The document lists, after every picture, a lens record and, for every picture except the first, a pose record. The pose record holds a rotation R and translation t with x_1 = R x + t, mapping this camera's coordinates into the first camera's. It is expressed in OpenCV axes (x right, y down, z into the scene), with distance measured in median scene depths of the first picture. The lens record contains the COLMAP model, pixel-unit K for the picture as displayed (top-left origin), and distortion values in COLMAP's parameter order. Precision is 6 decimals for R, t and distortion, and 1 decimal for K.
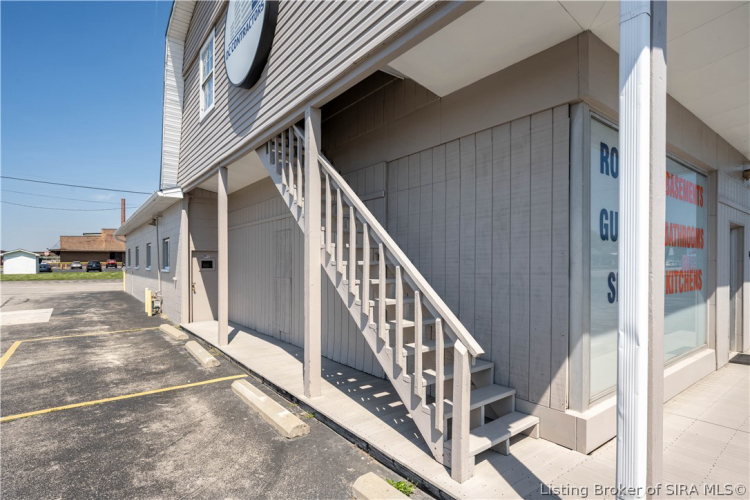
lens RADIAL K [[386.1, 0, 377.6], [0, 386.1, 262.2], [0, 0, 1]] dist [0.000246, 0.000080]
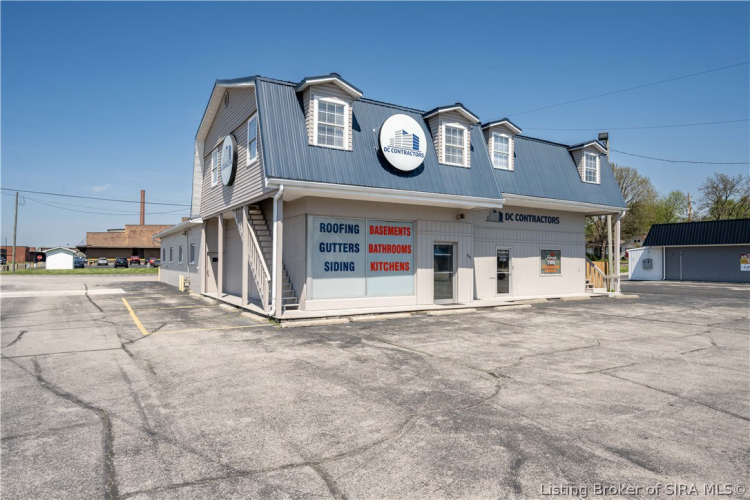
lens RADIAL K [[429.1, 0, 374.6], [0, 429.1, 252.3], [0, 0, 1]] dist [-0.002438, -0.000707]
pose [[0.996027, 0.004155, -0.088950, 0.239579], [-0.005835, 0.999809, -0.018636, 0.001989], [0.088855, 0.019081, 0.995862, -0.465841]]
